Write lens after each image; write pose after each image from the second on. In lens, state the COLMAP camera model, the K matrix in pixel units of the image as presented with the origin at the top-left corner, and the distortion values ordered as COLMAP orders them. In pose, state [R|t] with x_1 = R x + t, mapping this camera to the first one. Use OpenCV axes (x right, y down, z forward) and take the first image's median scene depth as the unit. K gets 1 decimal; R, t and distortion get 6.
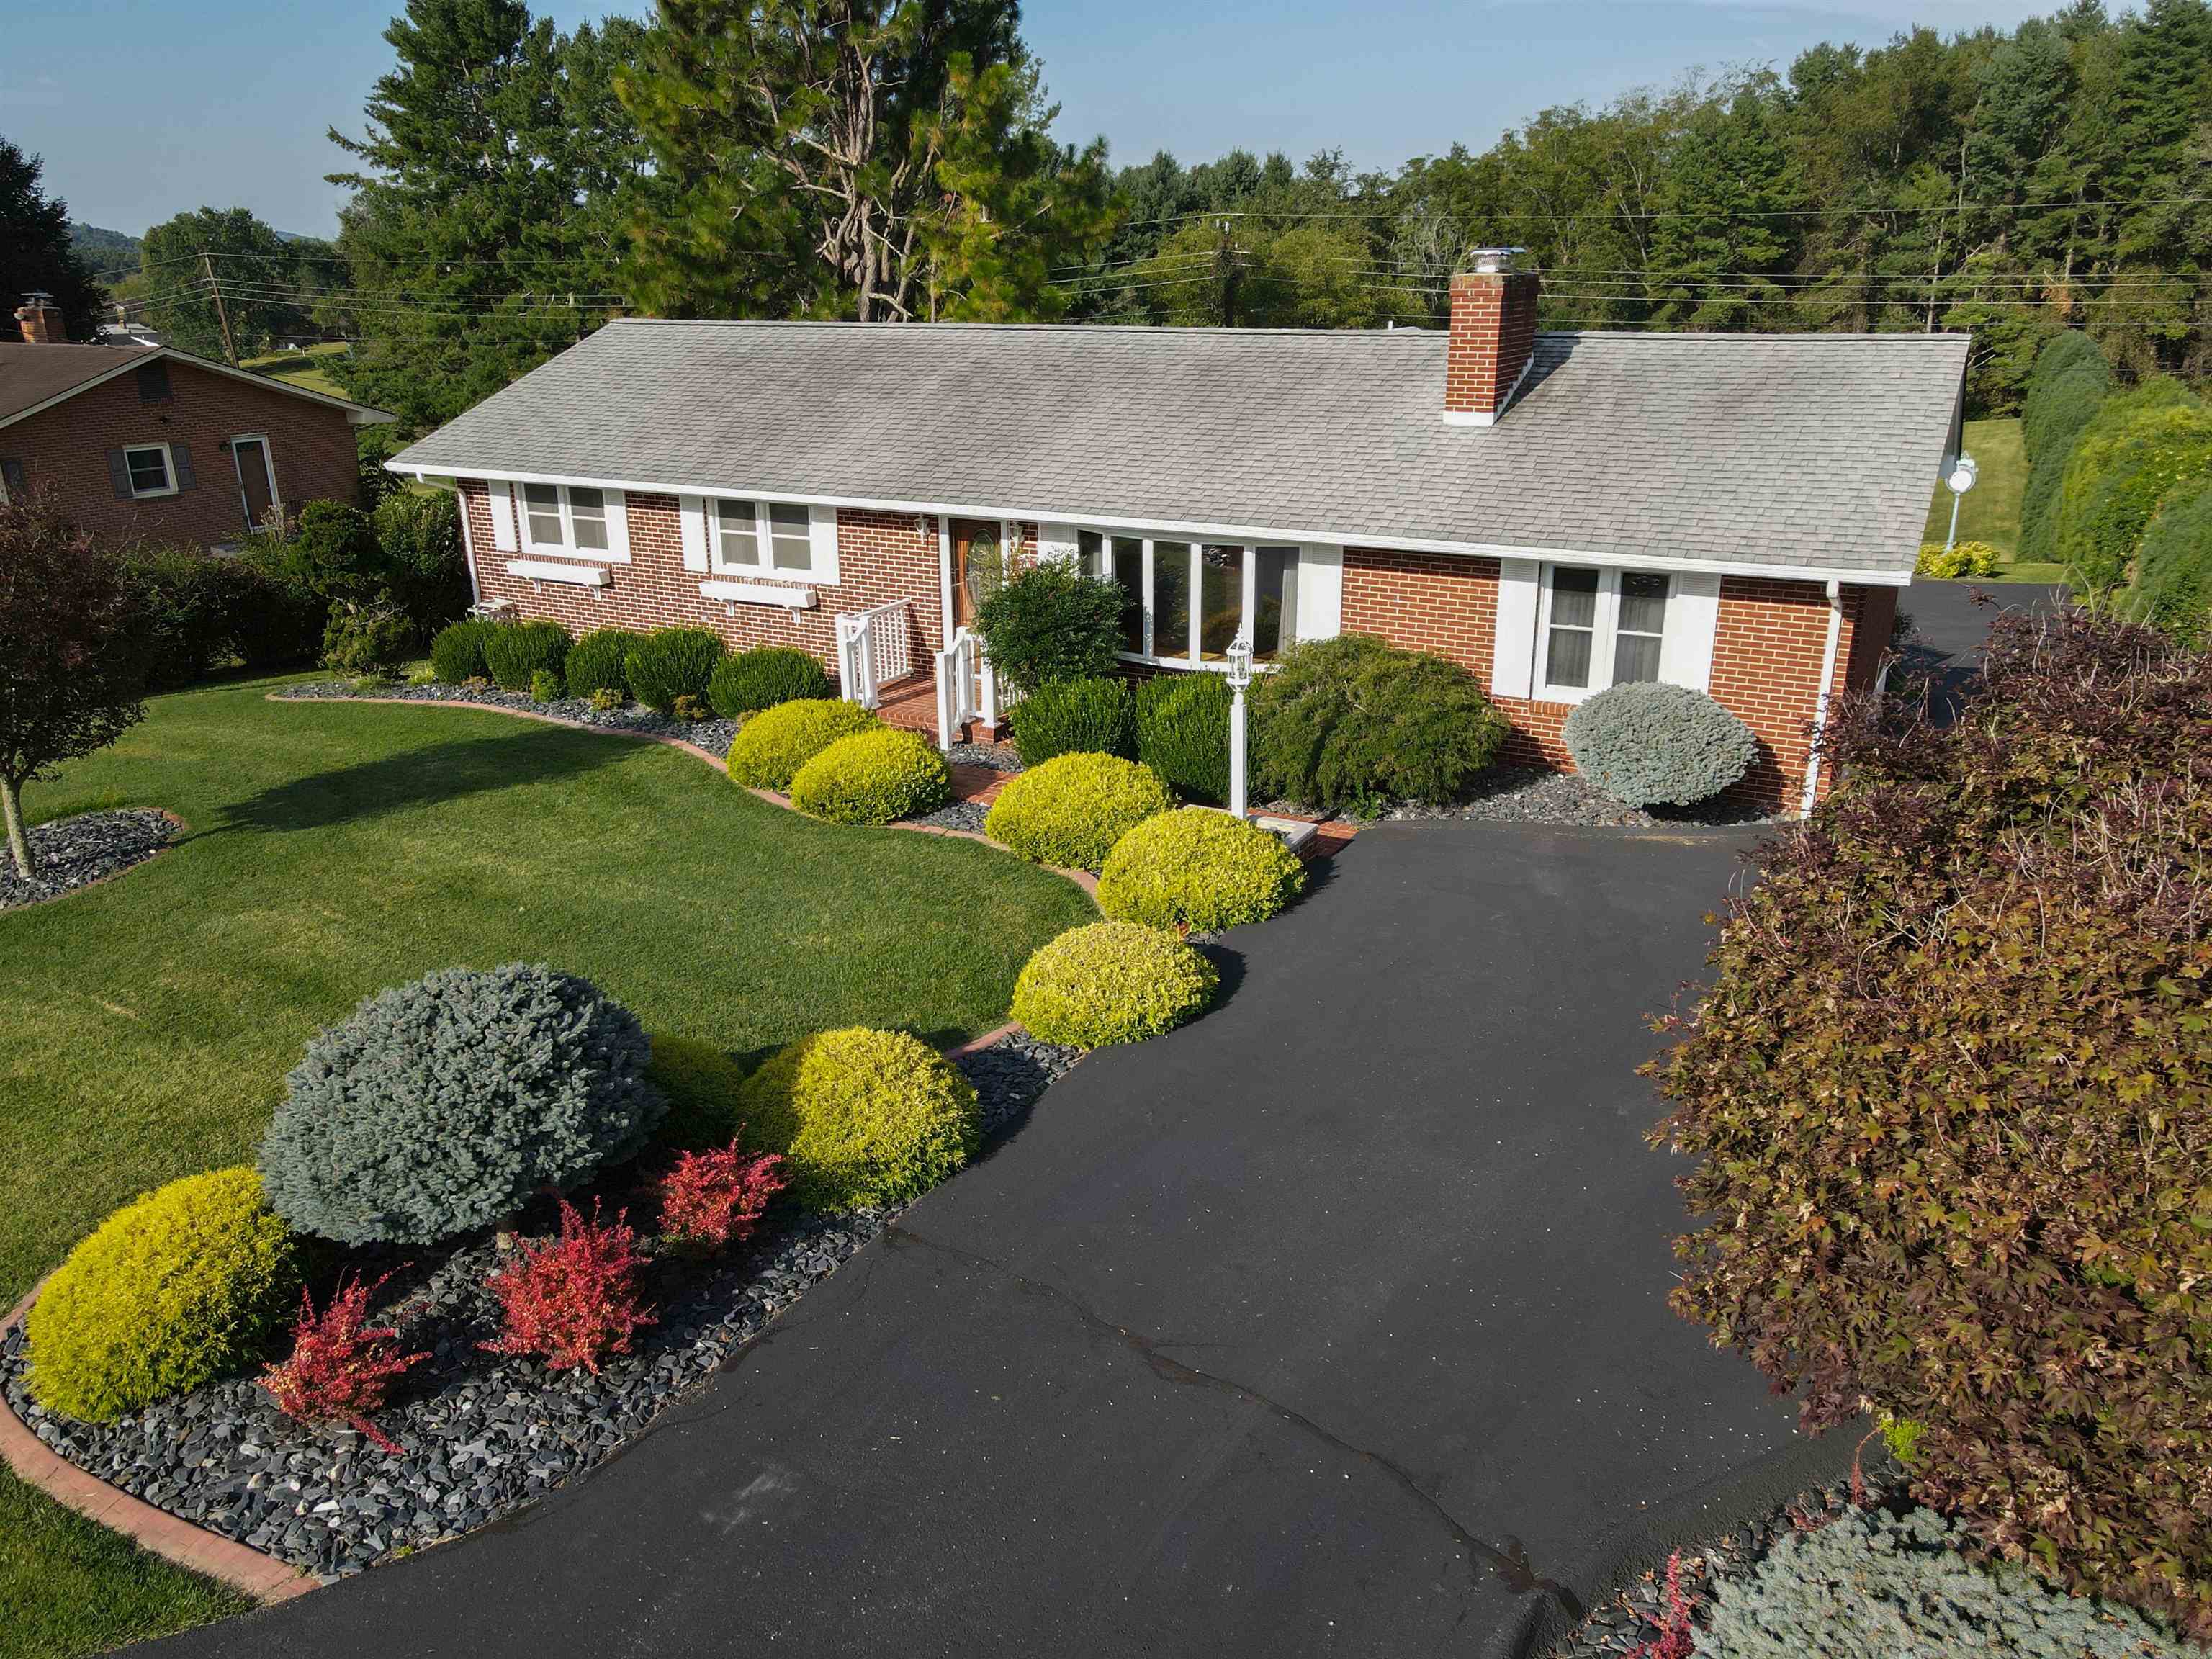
lens RADIAL K [[1602.0, 0, 1106.0], [0, 1602.0, 829.5], [0, 0, 1]] dist [-0.002525, -0.003809]
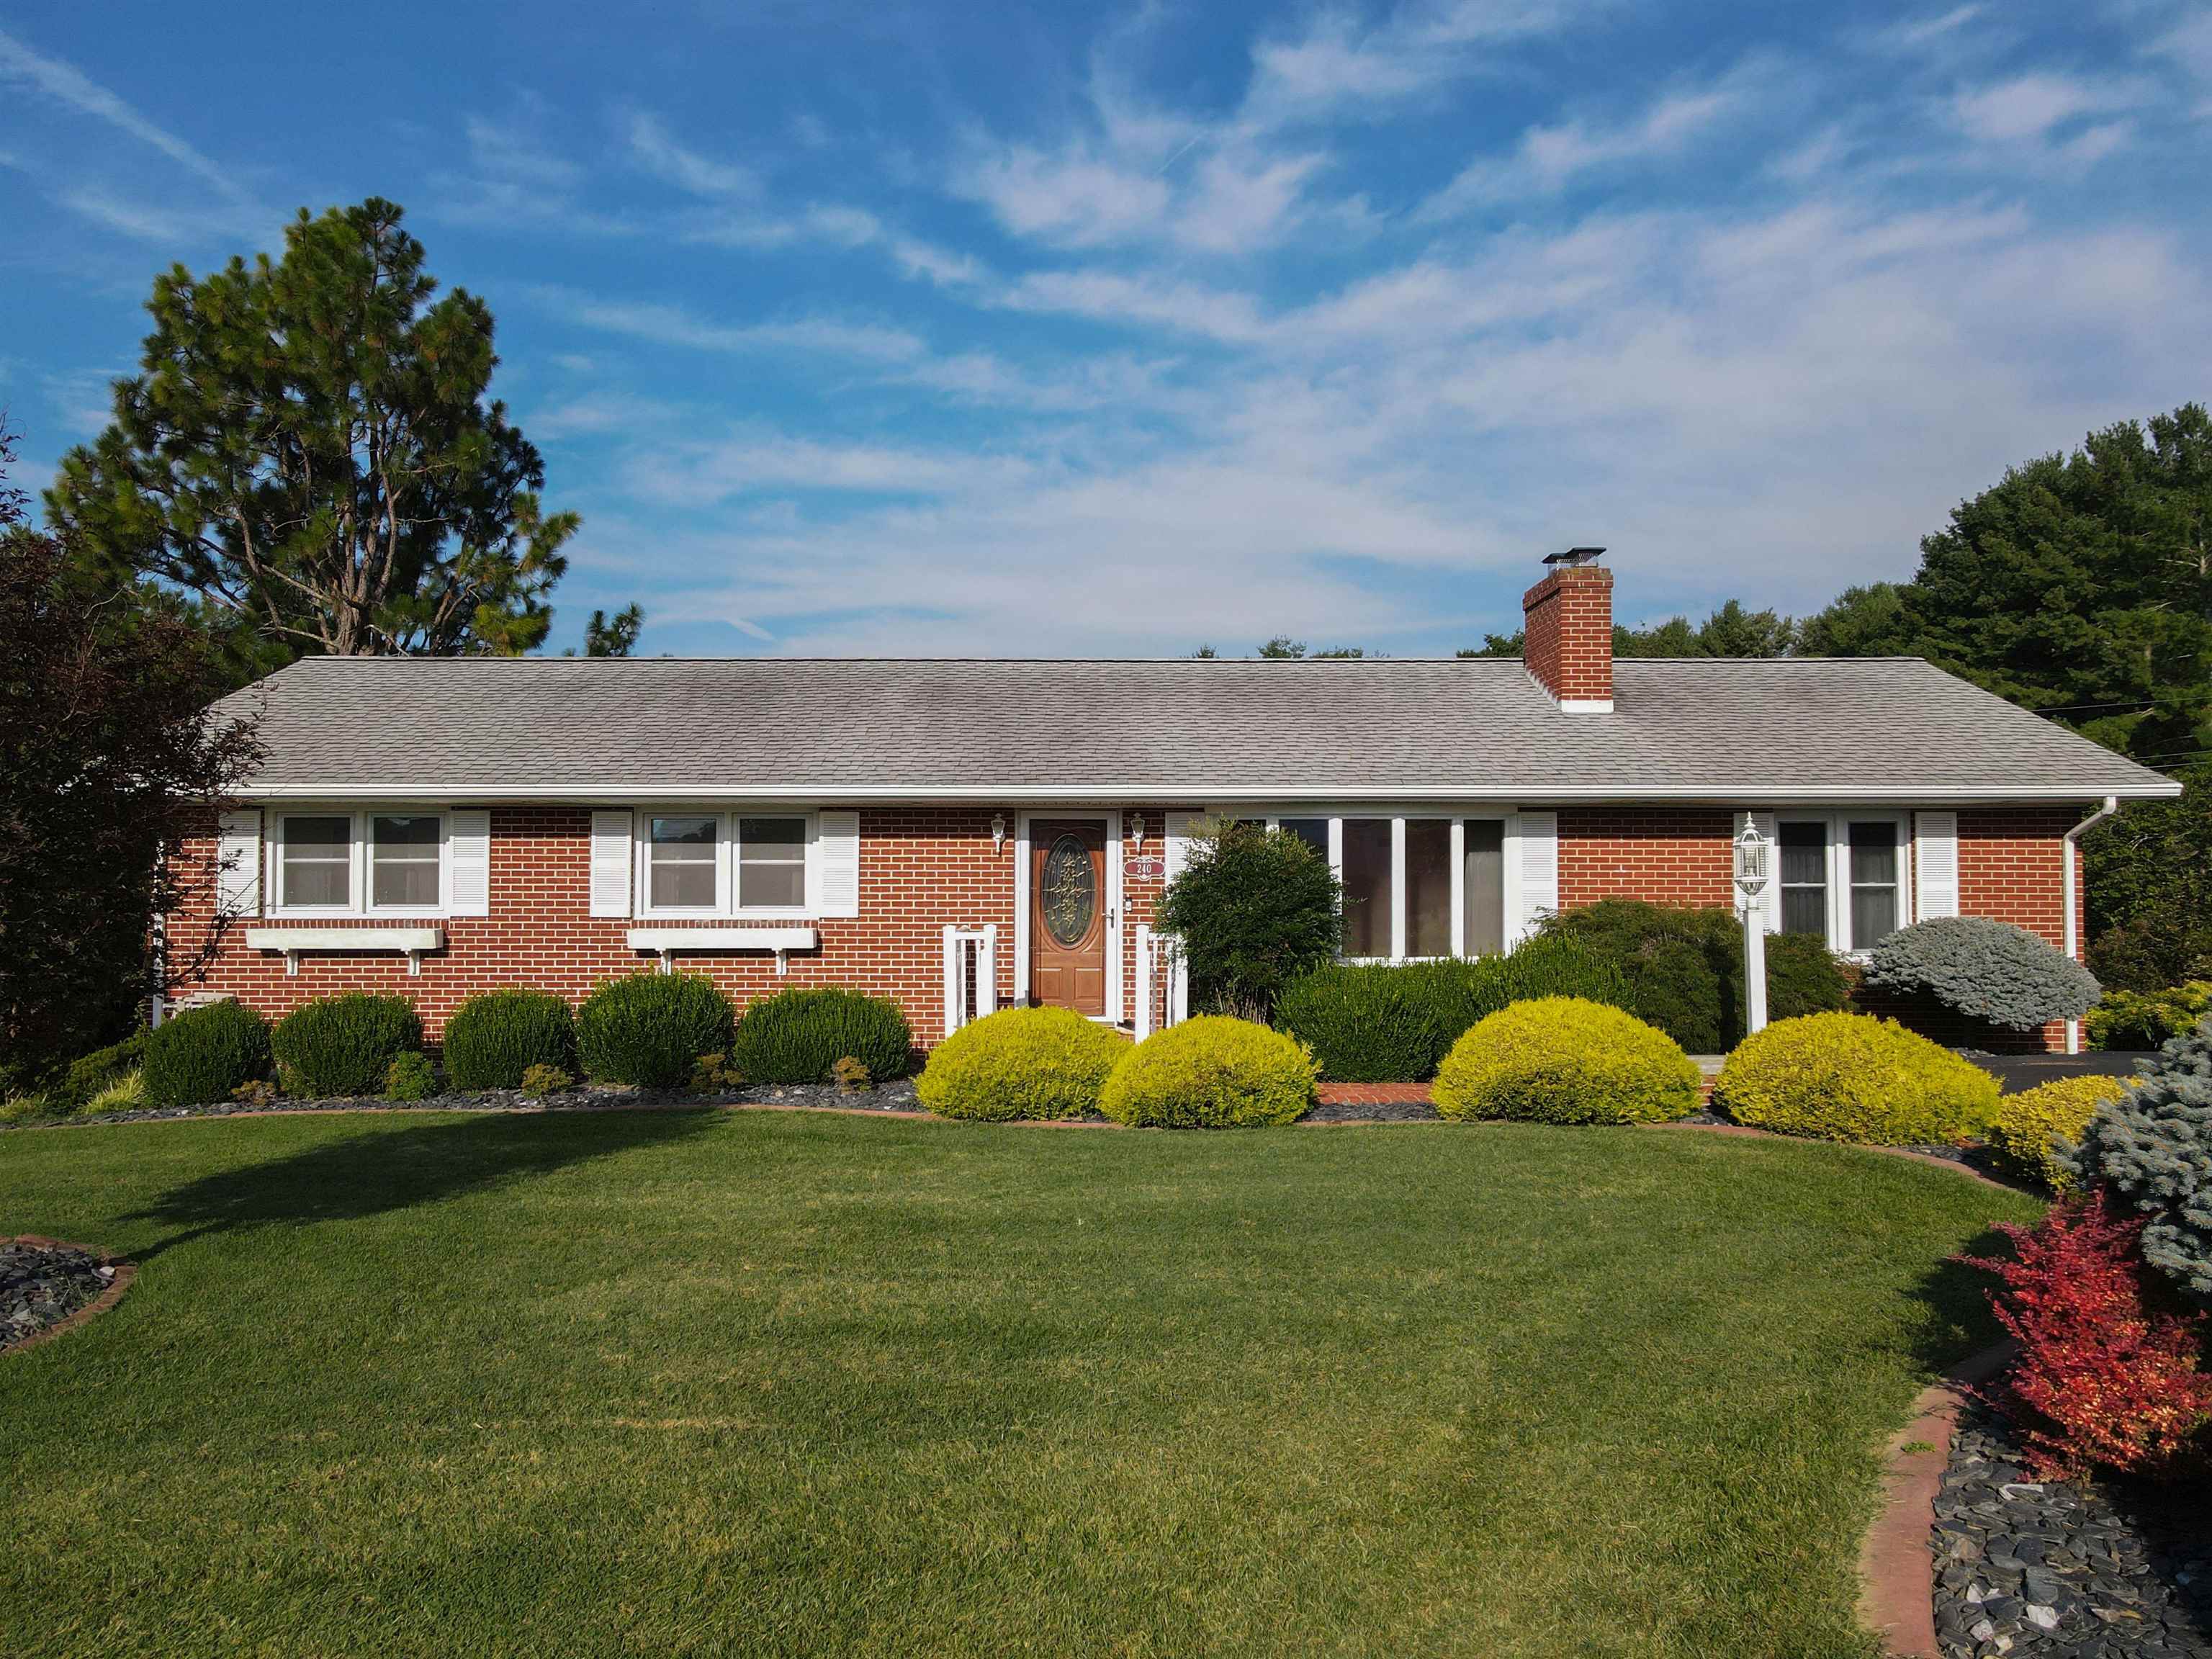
lens RADIAL K [[1607.6, 0, 1112.4], [0, 1607.6, 829.9], [0, 0, 1]] dist [0.014792, 0.003778]
pose [[0.879875, 0.018179, 0.474857, -0.414668], [0.153050, 0.935182, -0.319392, 0.068273], [-0.449883, 0.353702, 0.820061, 0.304459]]
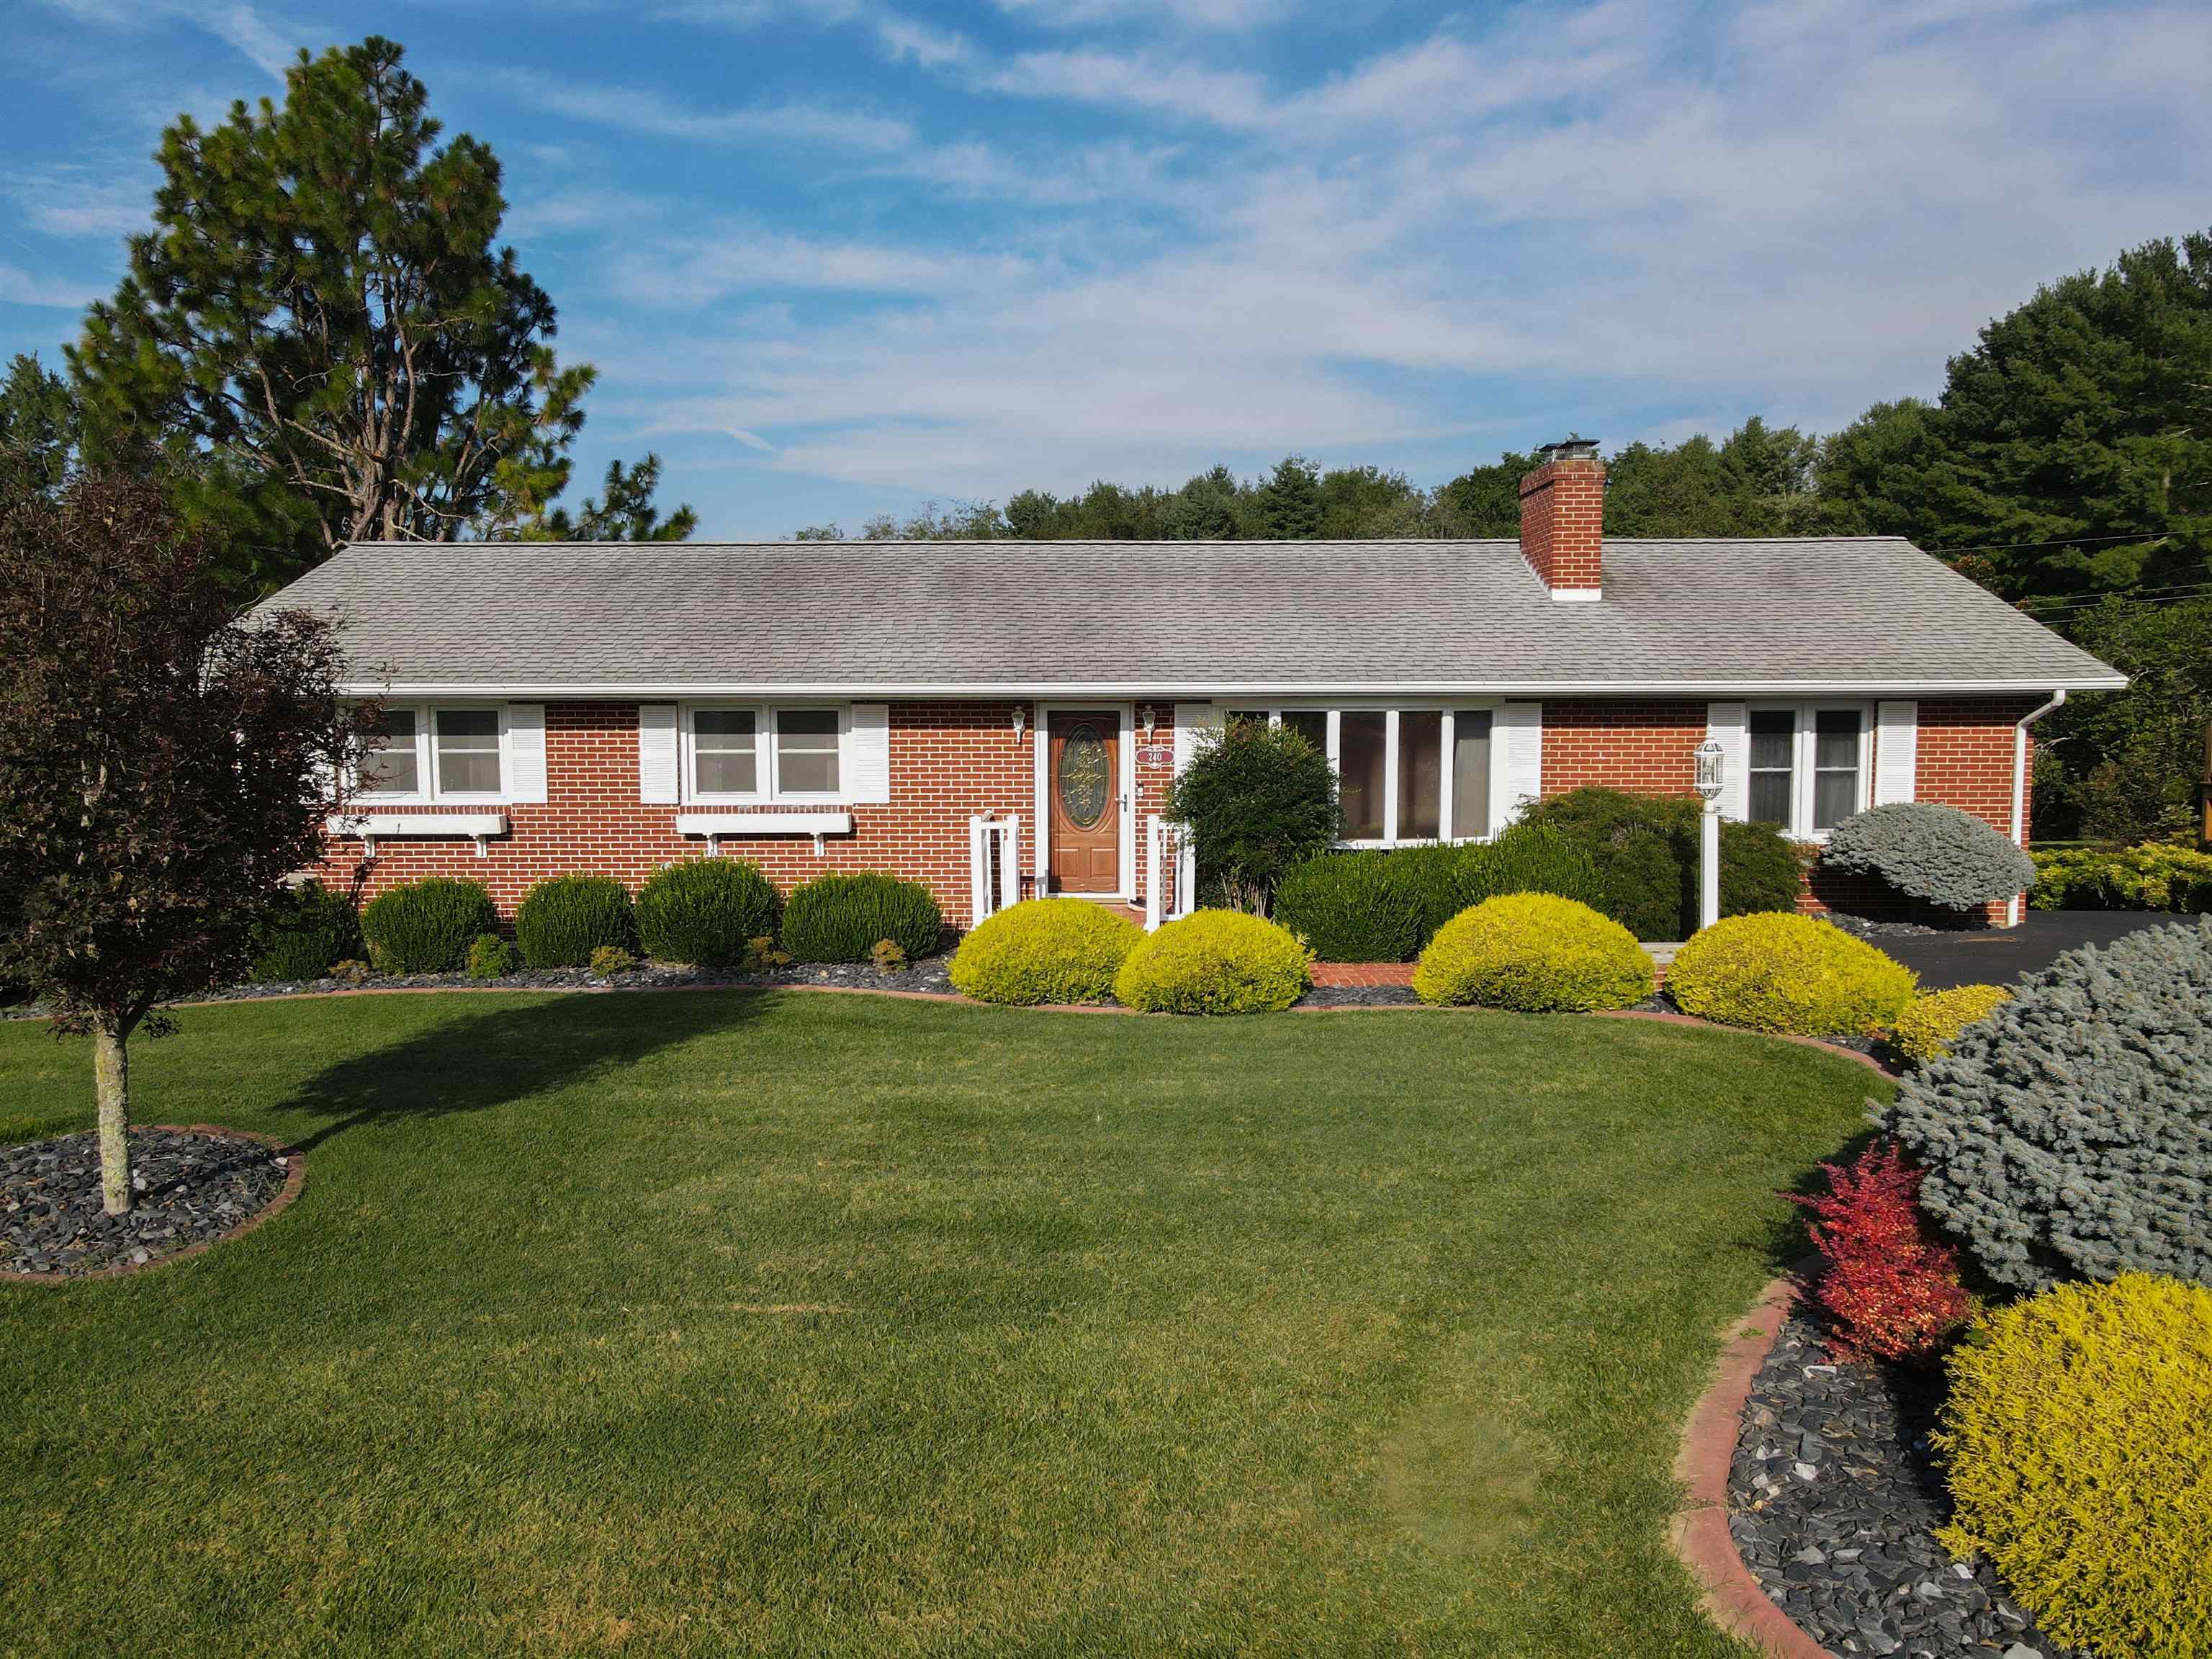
lens RADIAL K [[1606.4, 0, 1114.4], [0, 1606.4, 833.6], [0, 0, 1]] dist [0.005843, 0.015990]
pose [[0.882994, -0.038781, 0.467779, -0.440030], [0.153796, 0.965471, -0.210268, 0.050618], [-0.443473, 0.257608, 0.858469, 0.249107]]
